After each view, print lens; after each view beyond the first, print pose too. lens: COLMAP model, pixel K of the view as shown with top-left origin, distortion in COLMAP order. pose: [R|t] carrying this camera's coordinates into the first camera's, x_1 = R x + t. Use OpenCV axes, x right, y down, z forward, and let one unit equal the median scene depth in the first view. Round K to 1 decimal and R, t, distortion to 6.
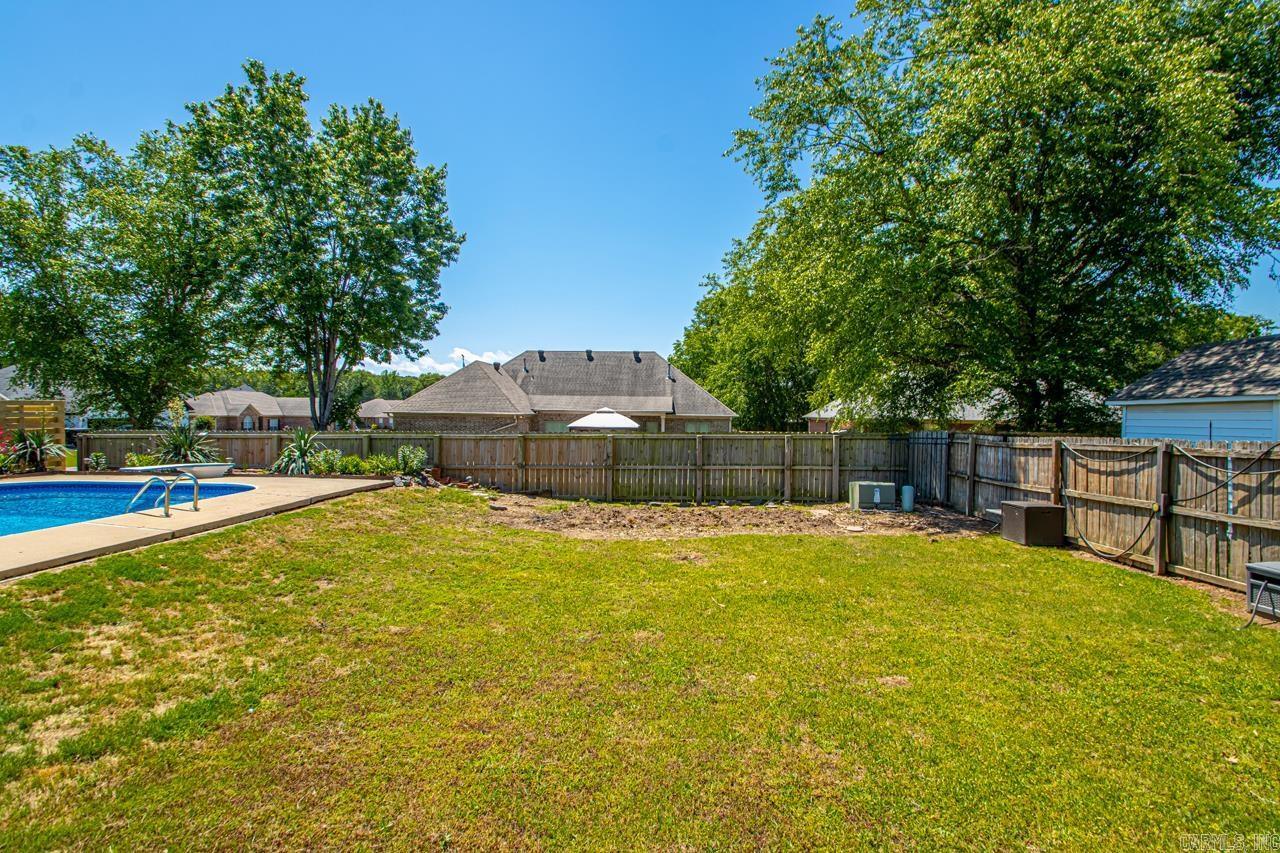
lens RADIAL K [[595.4, 0, 647.5], [0, 595.4, 427.8], [0, 0, 1]] dist [-0.002018, -0.008417]
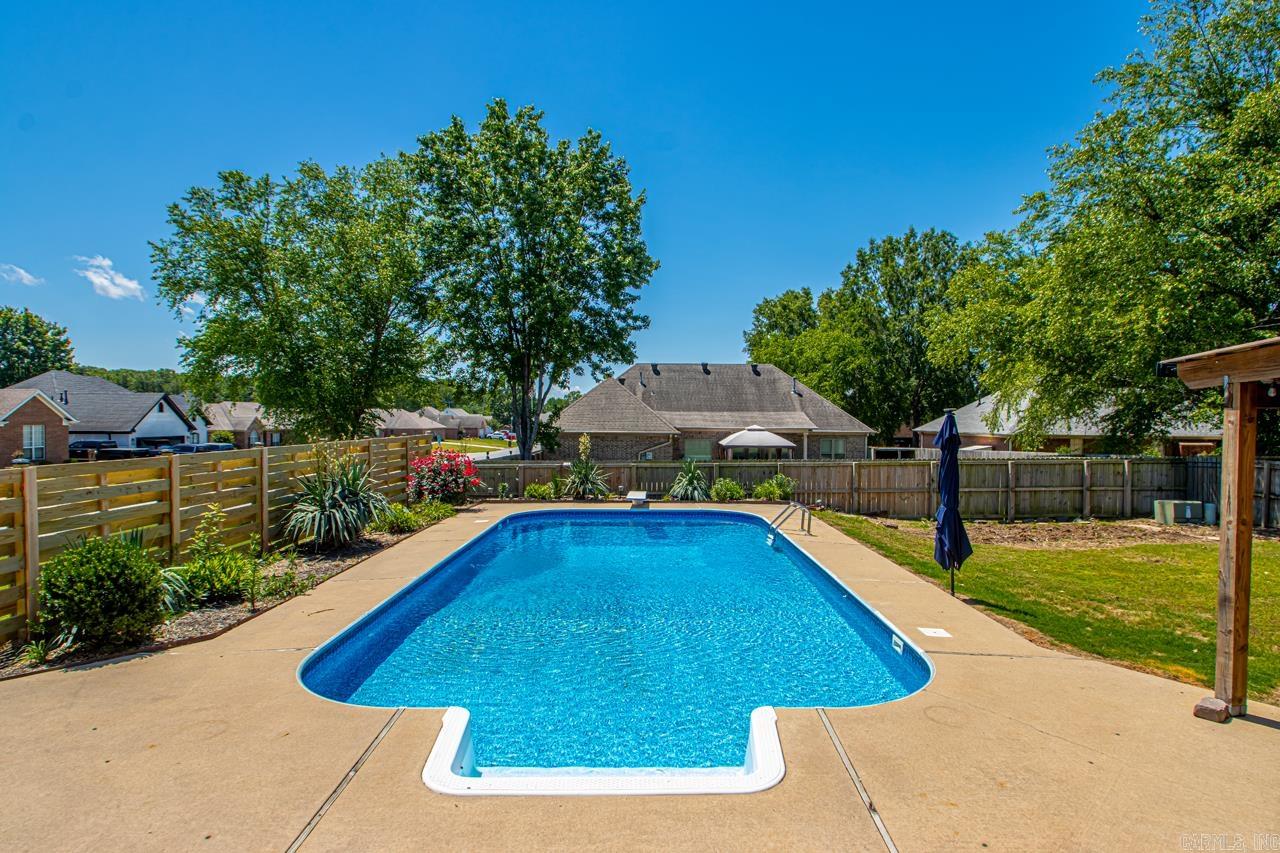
lens RADIAL K [[684.8, 0, 646.4], [0, 684.8, 429.8], [0, 0, 1]] dist [-0.021720, 0.000349]
pose [[0.999165, -0.008174, 0.040021, -0.755520], [0.008459, 0.999940, -0.006947, -0.050537], [-0.039962, 0.007280, 0.999175, -0.310725]]
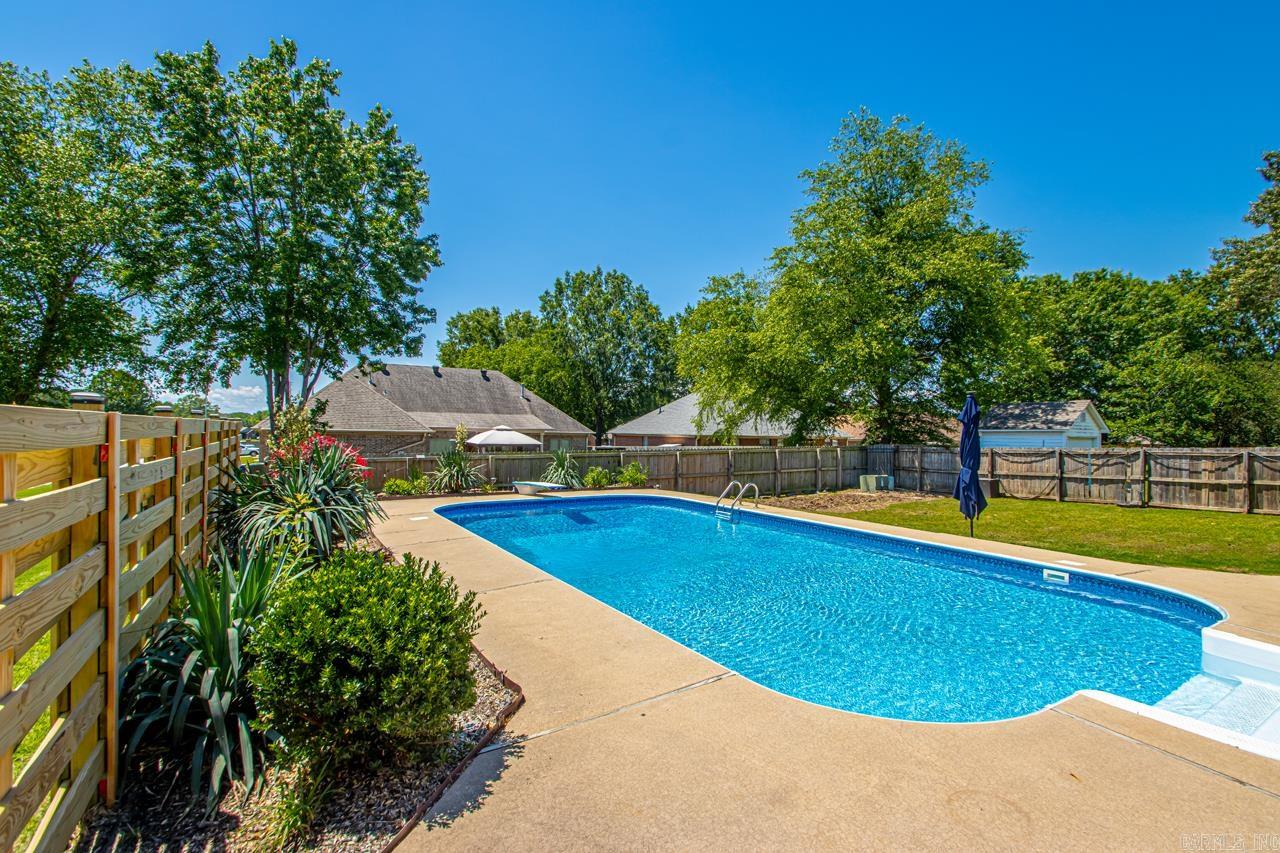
lens RADIAL K [[595.4, 0, 647.5], [0, 595.4, 427.8], [0, 0, 1]] dist [-0.002018, -0.008417]
pose [[0.825285, 0.002845, 0.564709, -1.167893], [0.009060, 0.999792, -0.018277, -0.019962], [-0.564644, 0.020200, 0.825088, -0.050576]]
